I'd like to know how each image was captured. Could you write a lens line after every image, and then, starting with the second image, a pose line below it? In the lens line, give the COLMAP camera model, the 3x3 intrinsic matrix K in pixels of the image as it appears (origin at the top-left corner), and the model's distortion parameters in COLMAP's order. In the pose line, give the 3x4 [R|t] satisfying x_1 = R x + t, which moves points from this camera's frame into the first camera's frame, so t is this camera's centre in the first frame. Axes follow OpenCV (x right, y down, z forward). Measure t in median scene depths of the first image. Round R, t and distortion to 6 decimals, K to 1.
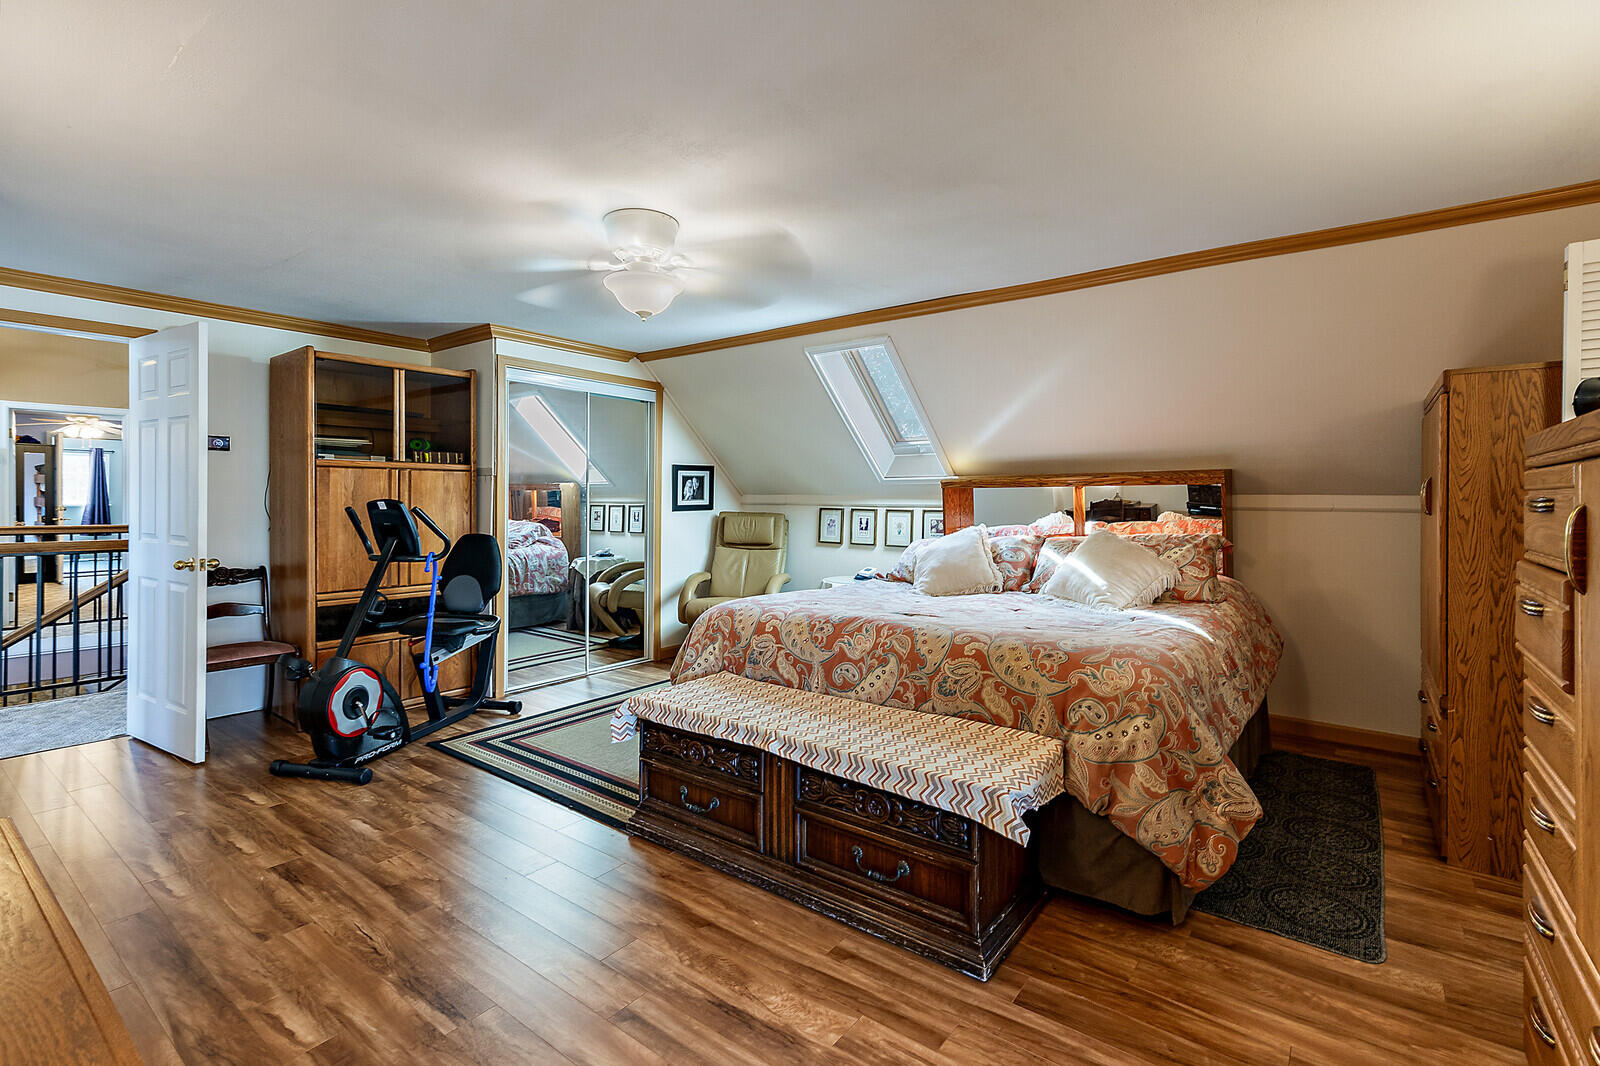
lens RADIAL K [[731.1, 0, 791.7], [0, 731.1, 496.5], [0, 0, 1]] dist [0.014430, -0.003213]
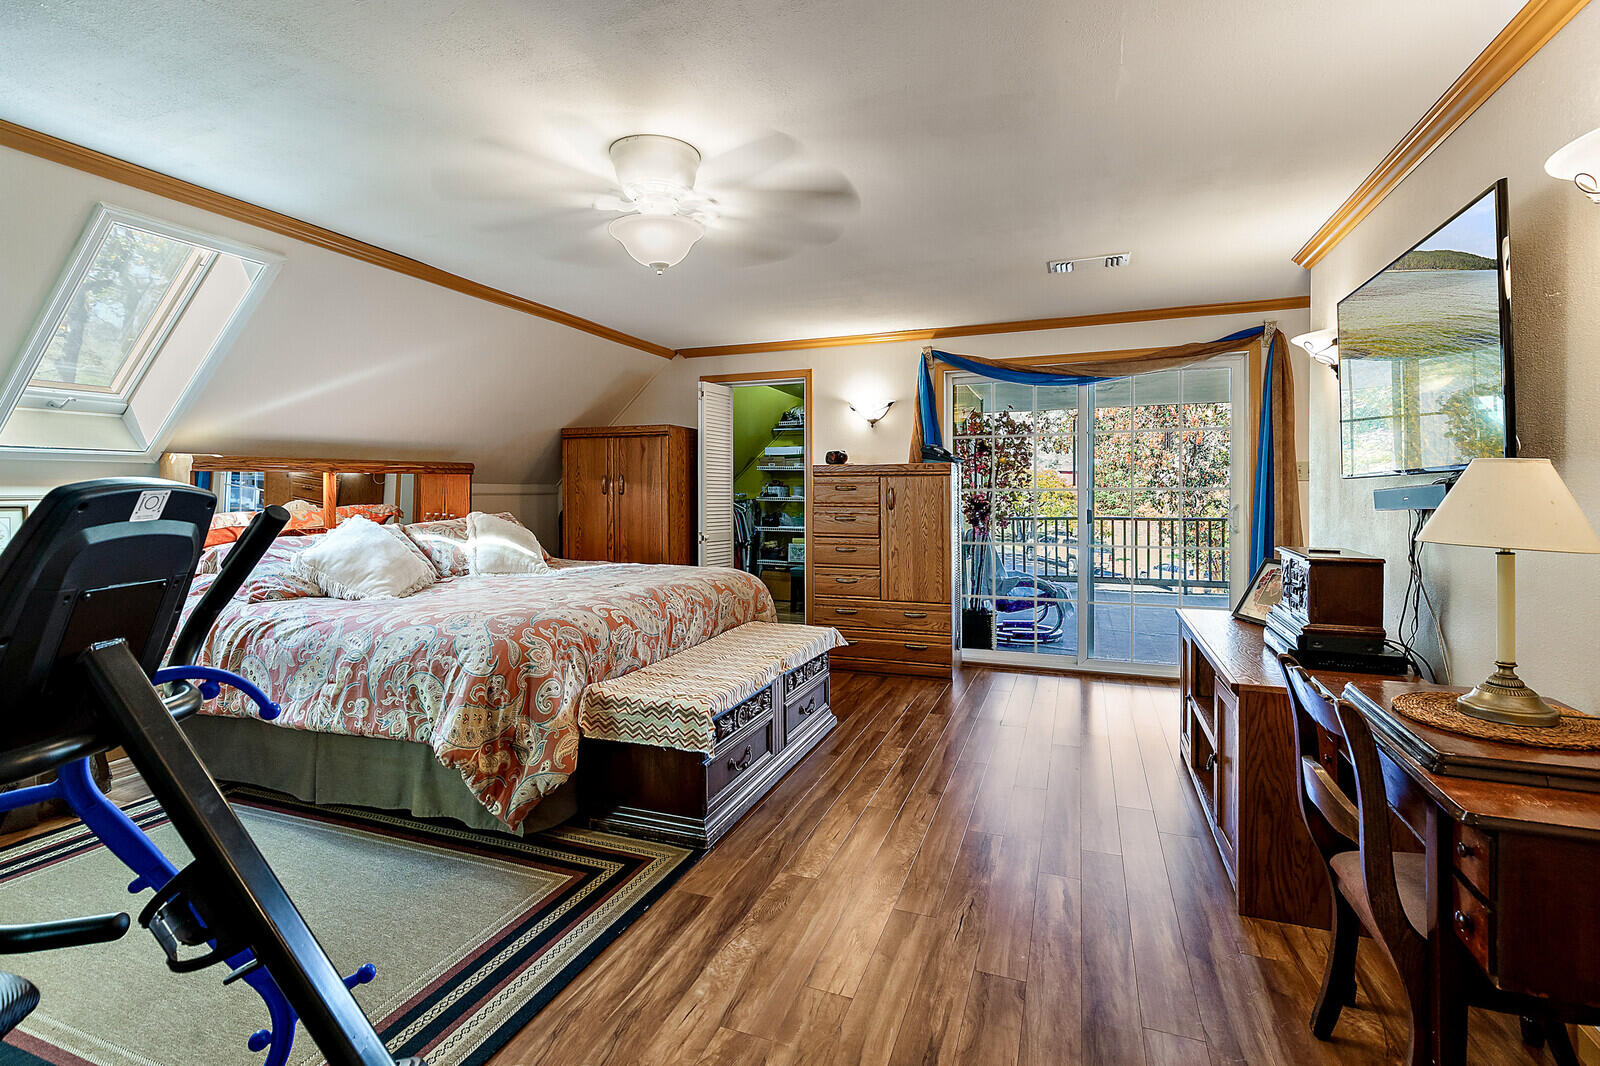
lens RADIAL K [[731.1, 0, 813.1], [0, 731.1, 493.3], [0, 0, 1]] dist [0.014430, -0.003213]
pose [[-0.305851, -0.005836, 0.952062, -1.300583], [-0.003705, 0.999981, 0.004939, 0.010636], [-0.952072, -0.002016, -0.305866, 1.334132]]
